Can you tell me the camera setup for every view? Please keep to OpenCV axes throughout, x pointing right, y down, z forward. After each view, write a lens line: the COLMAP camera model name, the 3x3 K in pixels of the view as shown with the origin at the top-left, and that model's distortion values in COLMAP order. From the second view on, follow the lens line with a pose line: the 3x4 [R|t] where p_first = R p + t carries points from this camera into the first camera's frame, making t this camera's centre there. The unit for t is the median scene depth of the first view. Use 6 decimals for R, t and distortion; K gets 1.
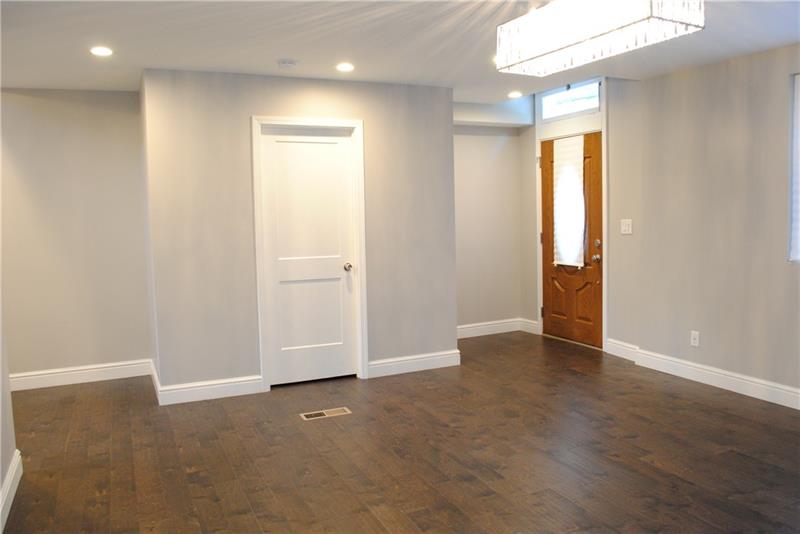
lens RADIAL K [[629.9, 0, 401.0], [0, 629.9, 263.1], [0, 0, 1]] dist [-0.073742, -0.001039]
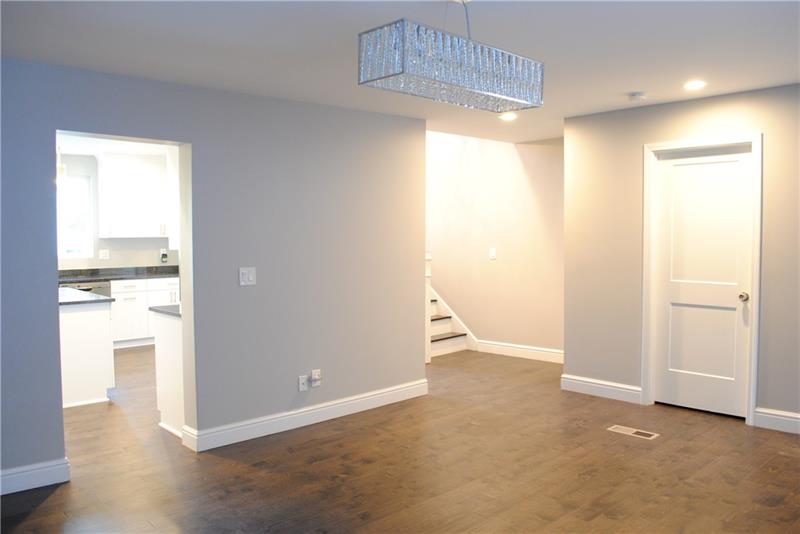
lens RADIAL K [[629.9, 0, 403.2], [0, 629.9, 266.1], [0, 0, 1]] dist [-0.073742, -0.001039]
pose [[0.324446, 0.069372, -0.943357, 0.649469], [-0.077089, 0.995929, 0.046725, -0.046053], [0.942758, 0.057563, 0.328473, 0.274573]]
